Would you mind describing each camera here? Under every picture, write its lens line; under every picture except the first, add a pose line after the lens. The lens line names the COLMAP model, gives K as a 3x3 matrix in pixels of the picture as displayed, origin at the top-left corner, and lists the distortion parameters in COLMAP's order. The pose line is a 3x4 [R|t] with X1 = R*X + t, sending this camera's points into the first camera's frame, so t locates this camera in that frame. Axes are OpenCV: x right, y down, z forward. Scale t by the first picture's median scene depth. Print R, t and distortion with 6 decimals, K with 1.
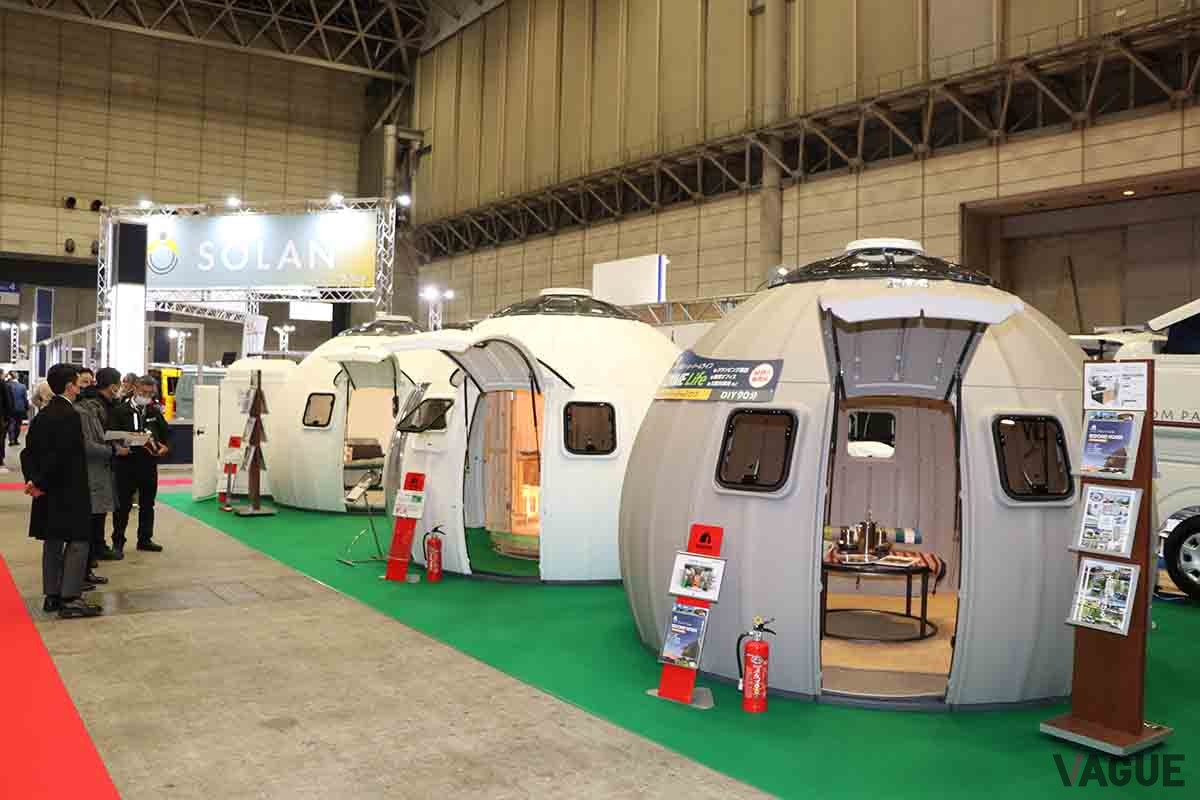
lens RADIAL K [[924.8, 0, 600.0], [0, 924.8, 400.0], [0, 0, 1]] dist [-0.186544, 0.124301]
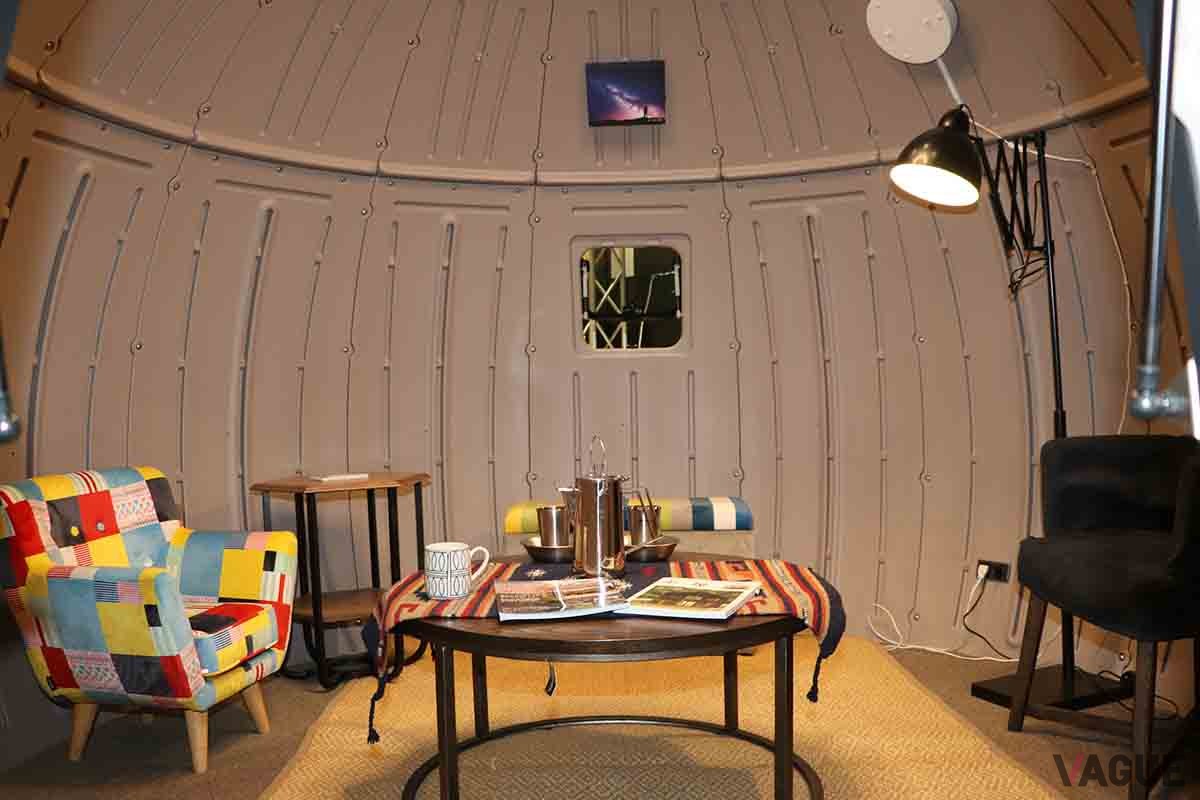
lens RADIAL K [[960.1, 0, 600.0], [0, 960.1, 400.0], [0, 0, 1]] dist [-0.193877, 0.159624]
pose [[0.977687, -0.040350, 0.206156, 0.225032], [0.036925, 0.999109, 0.020438, 0.099005], [-0.206797, -0.012370, 0.978306, 0.660697]]
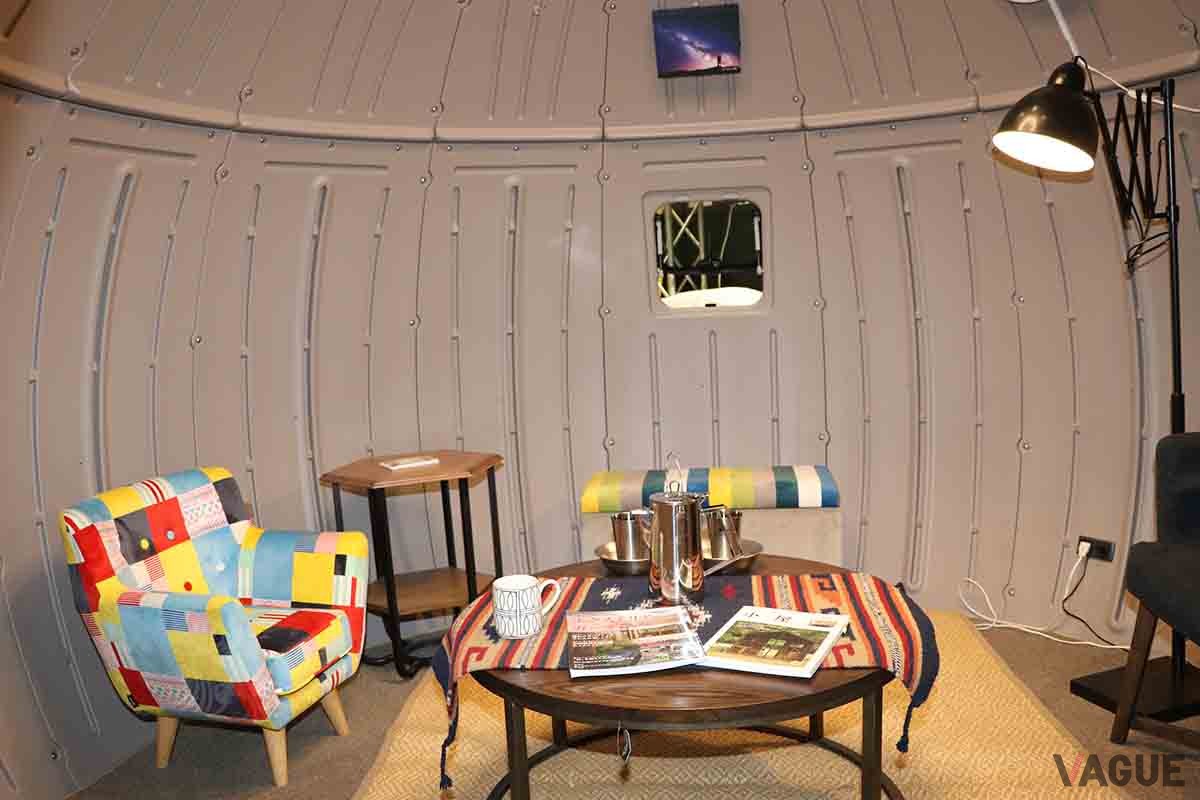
lens RADIAL K [[960.1, 0, 600.0], [0, 960.1, 400.0], [0, 0, 1]] dist [-0.193877, 0.159624]
pose [[0.990162, -0.080990, 0.114104, 0.235519], [0.066704, 0.990051, 0.123890, 0.058398], [-0.123002, -0.115060, 0.985714, 0.686452]]
